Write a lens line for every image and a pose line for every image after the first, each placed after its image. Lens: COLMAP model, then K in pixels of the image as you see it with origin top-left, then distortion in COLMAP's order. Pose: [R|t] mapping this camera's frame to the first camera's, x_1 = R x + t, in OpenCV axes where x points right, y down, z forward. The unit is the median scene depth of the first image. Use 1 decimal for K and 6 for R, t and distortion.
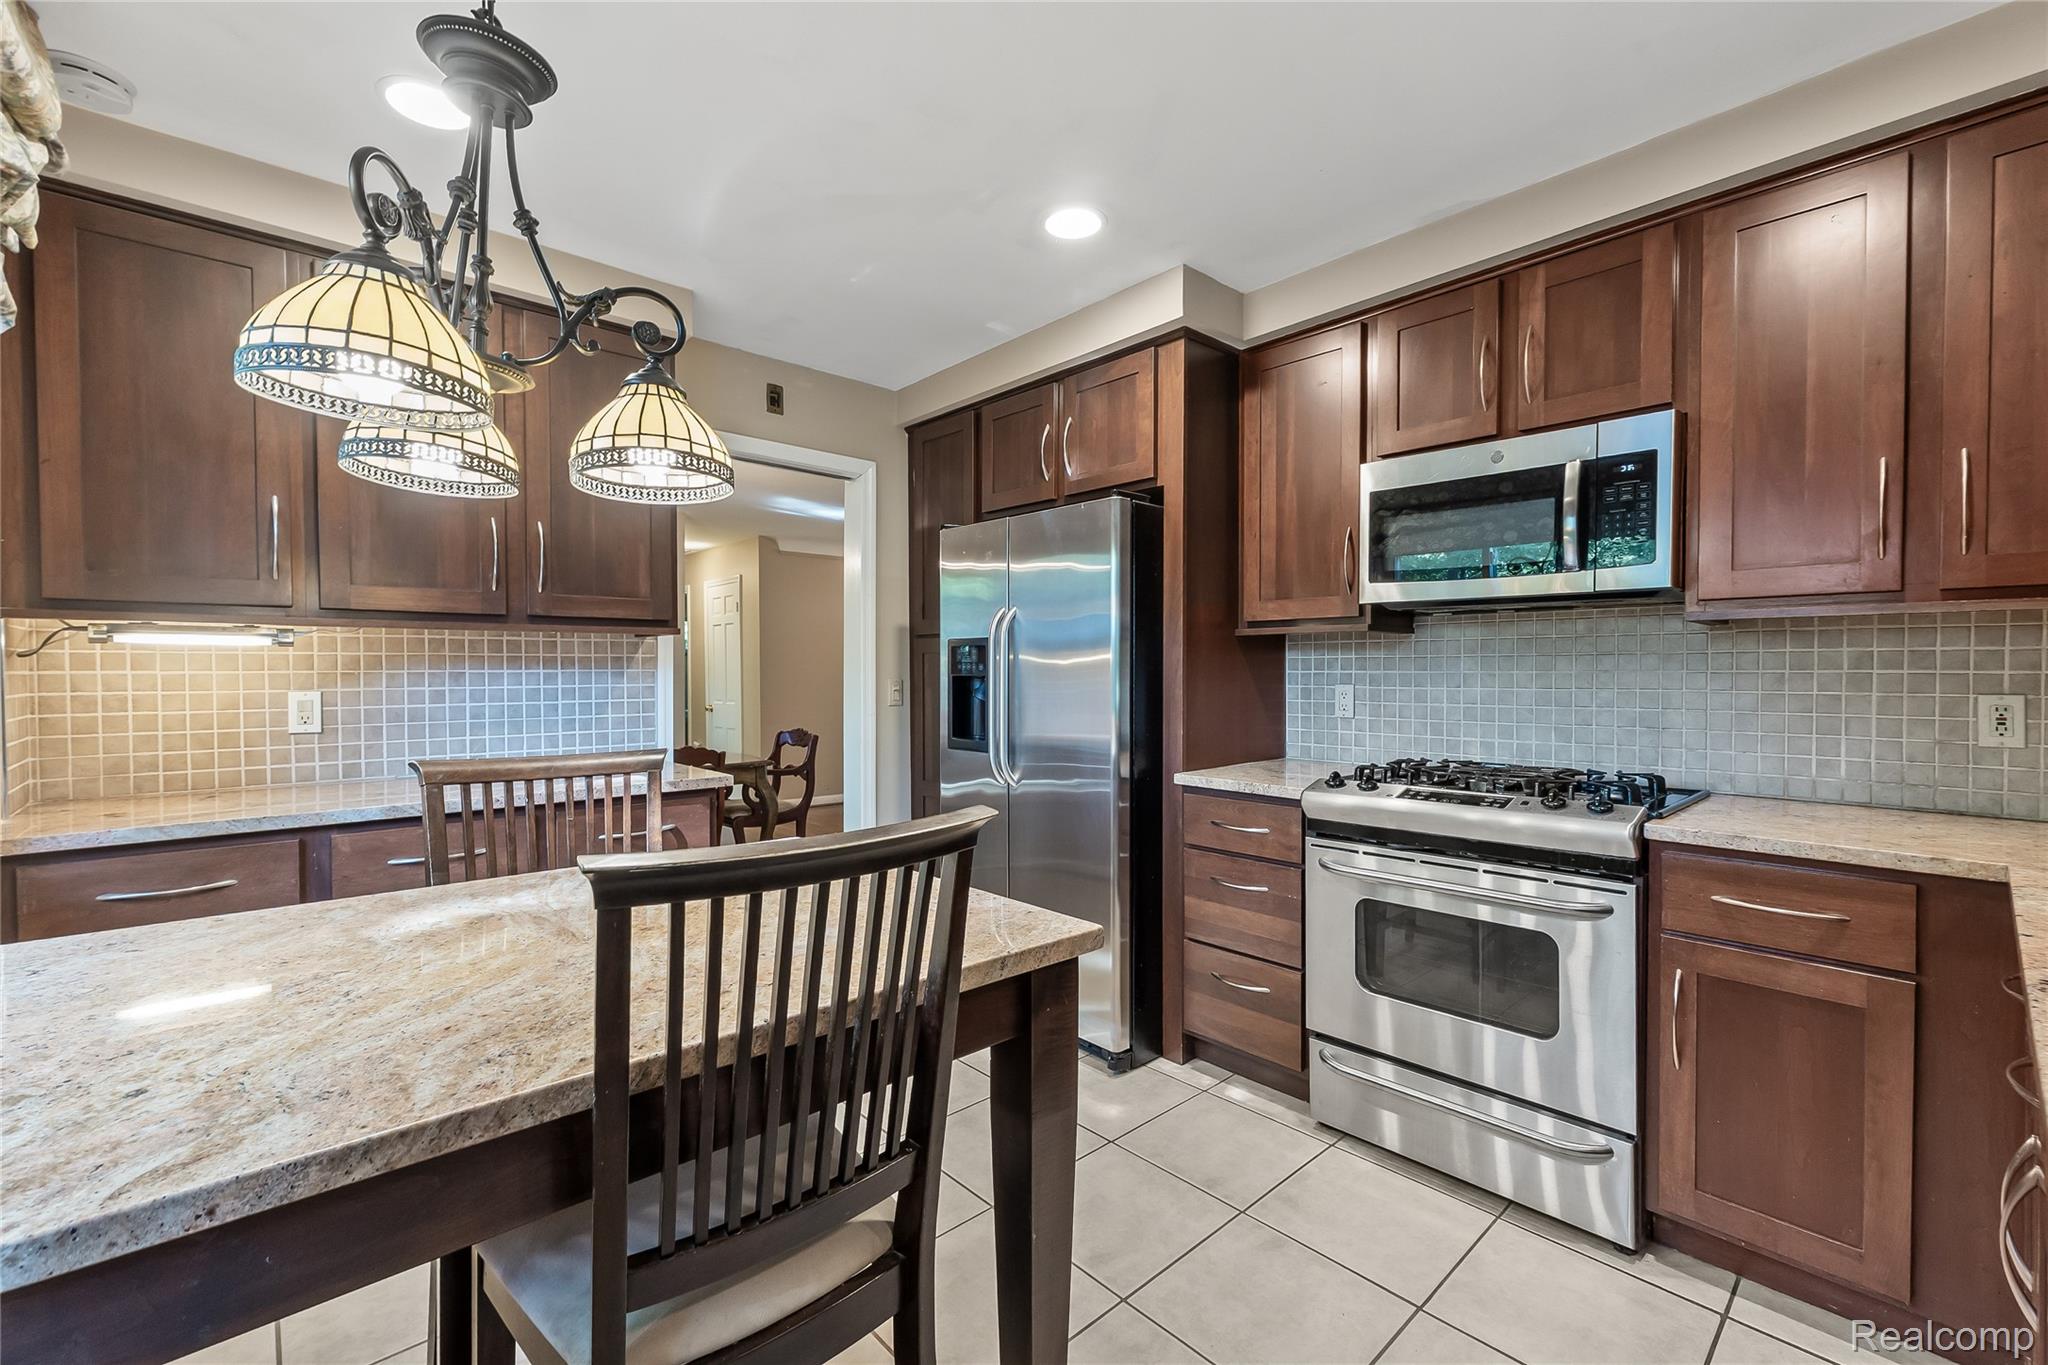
lens RADIAL K [[867.1, 0, 1018.1], [0, 867.1, 682.4], [0, 0, 1]] dist [0.001745, 0.001486]
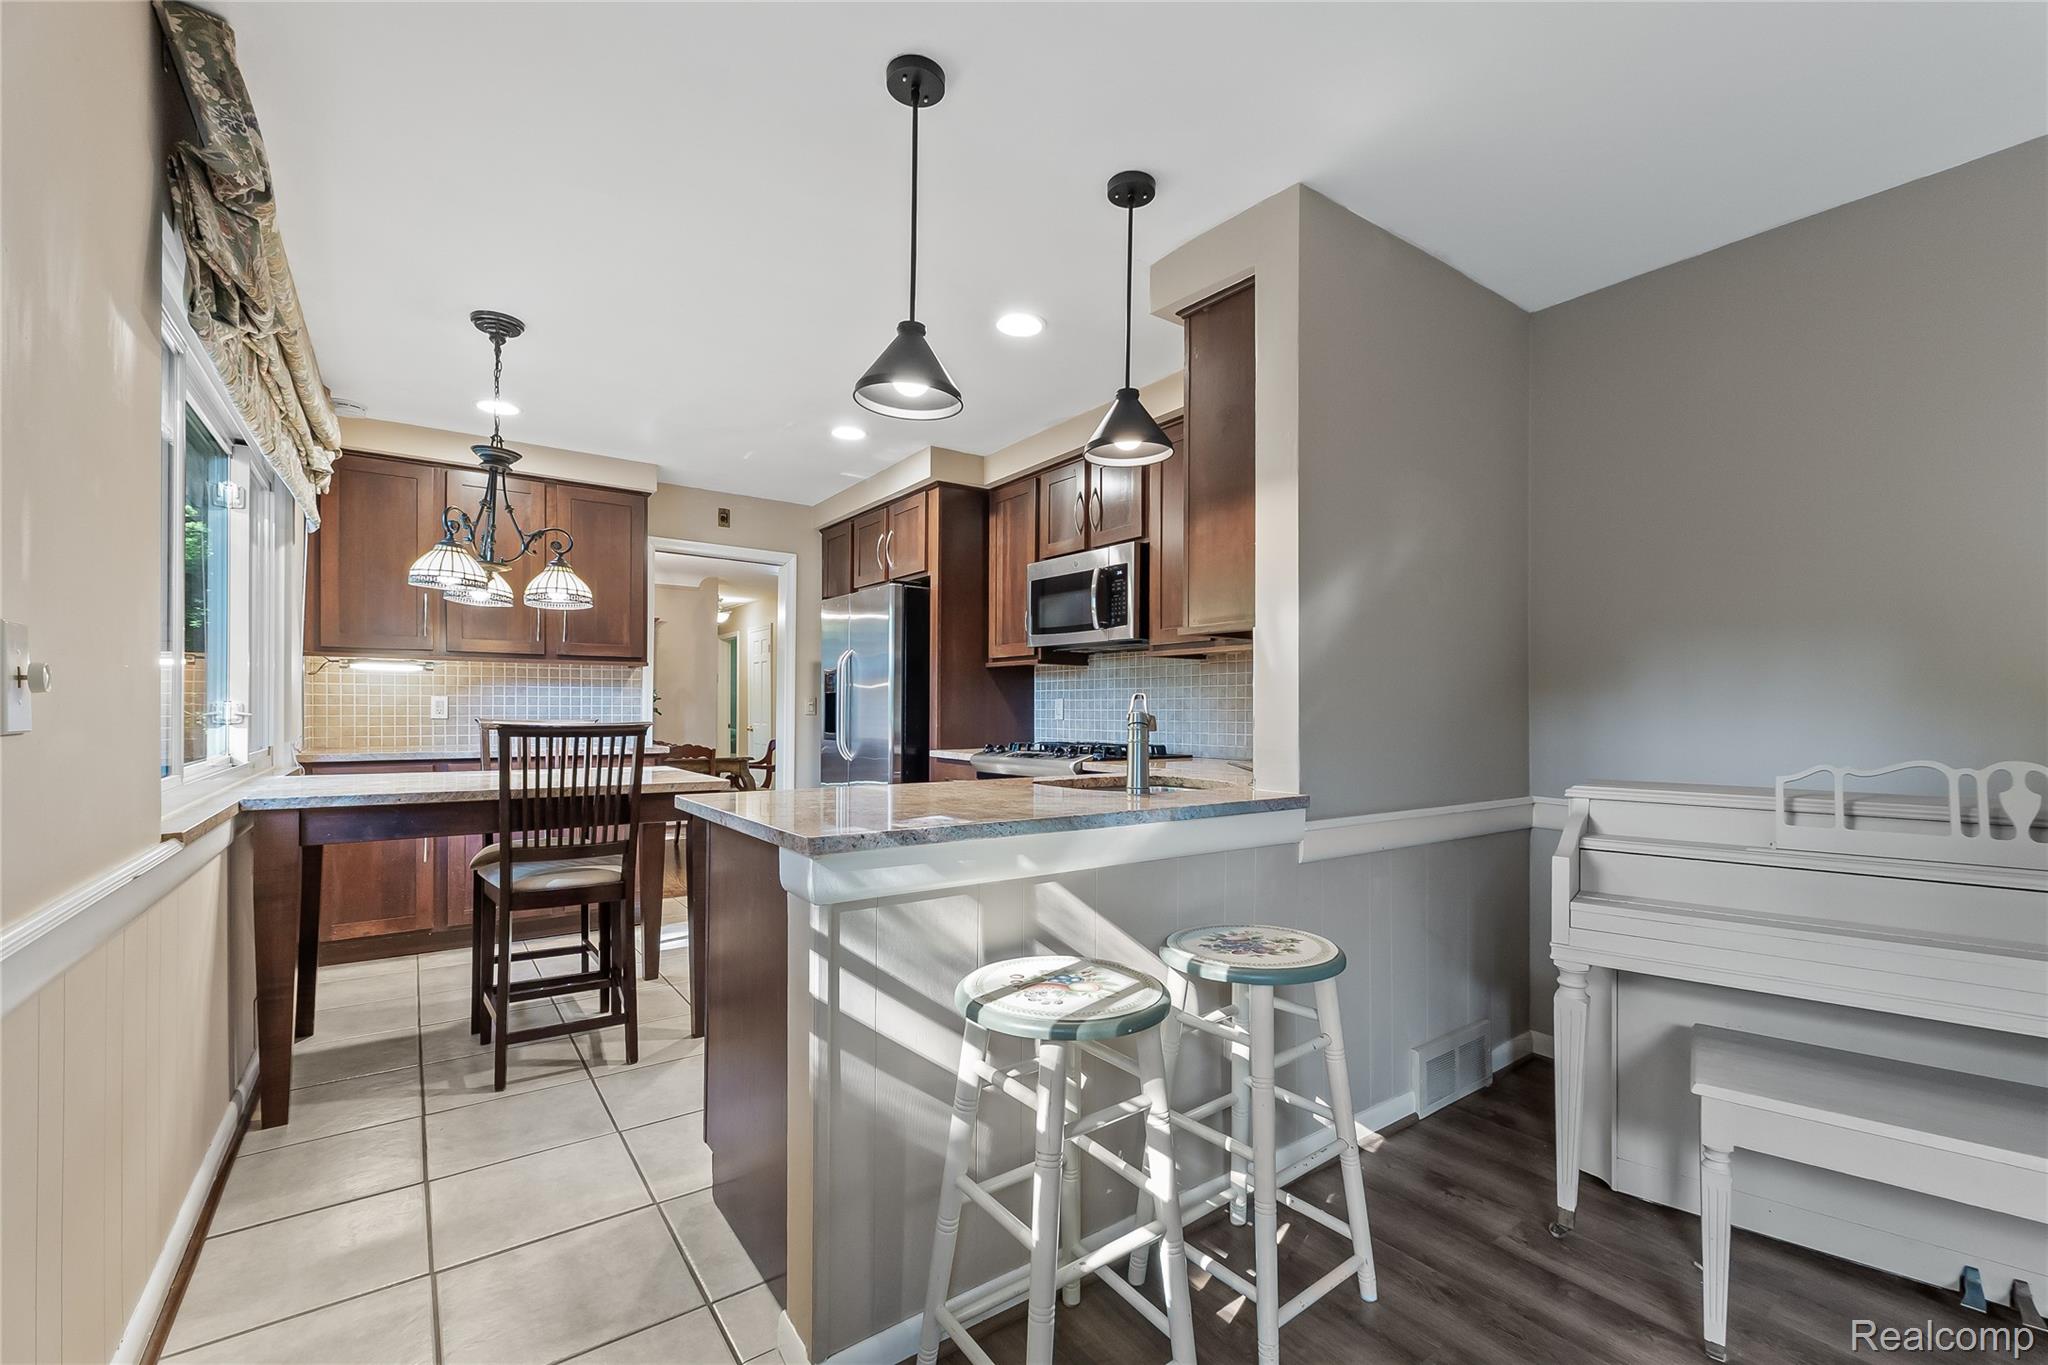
lens RADIAL K [[867.1, 0, 1034.0], [0, 867.1, 694.4], [0, 0, 1]] dist [0.001745, 0.001486]
pose [[0.994344, 0.004217, -0.106127, 0.564623], [-0.007425, 0.999527, -0.029847, 0.047339], [0.105951, 0.030466, 0.993905, -0.625960]]
